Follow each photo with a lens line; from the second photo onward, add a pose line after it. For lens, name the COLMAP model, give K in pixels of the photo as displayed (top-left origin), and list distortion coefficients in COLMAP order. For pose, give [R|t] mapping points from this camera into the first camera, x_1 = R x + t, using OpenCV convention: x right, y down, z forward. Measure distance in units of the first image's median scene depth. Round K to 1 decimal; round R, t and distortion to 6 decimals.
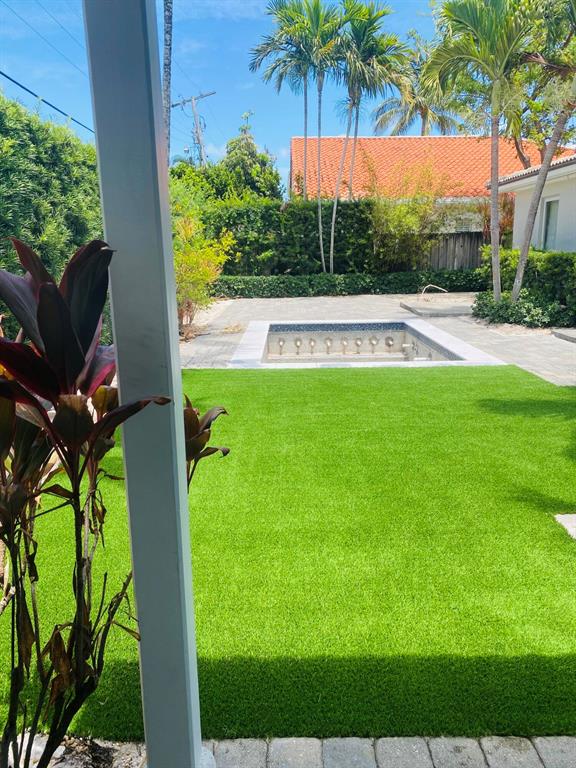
lens RADIAL K [[577.9, 0, 288.6], [0, 577.9, 383.8], [0, 0, 1]] dist [0.004282, 0.000528]
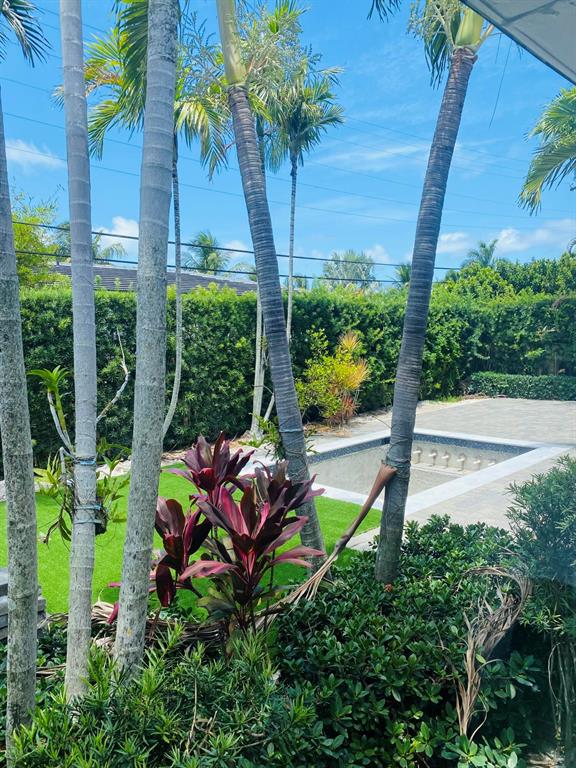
lens RADIAL K [[577.9, 0, 287.9], [0, 577.9, 383.8], [0, 0, 1]] dist [0.004282, 0.000528]
pose [[0.690237, 0.056519, -0.721372, 0.364434], [-0.142054, 0.988129, -0.058504, -0.063479], [0.709502, 0.142855, 0.690072, 0.078302]]
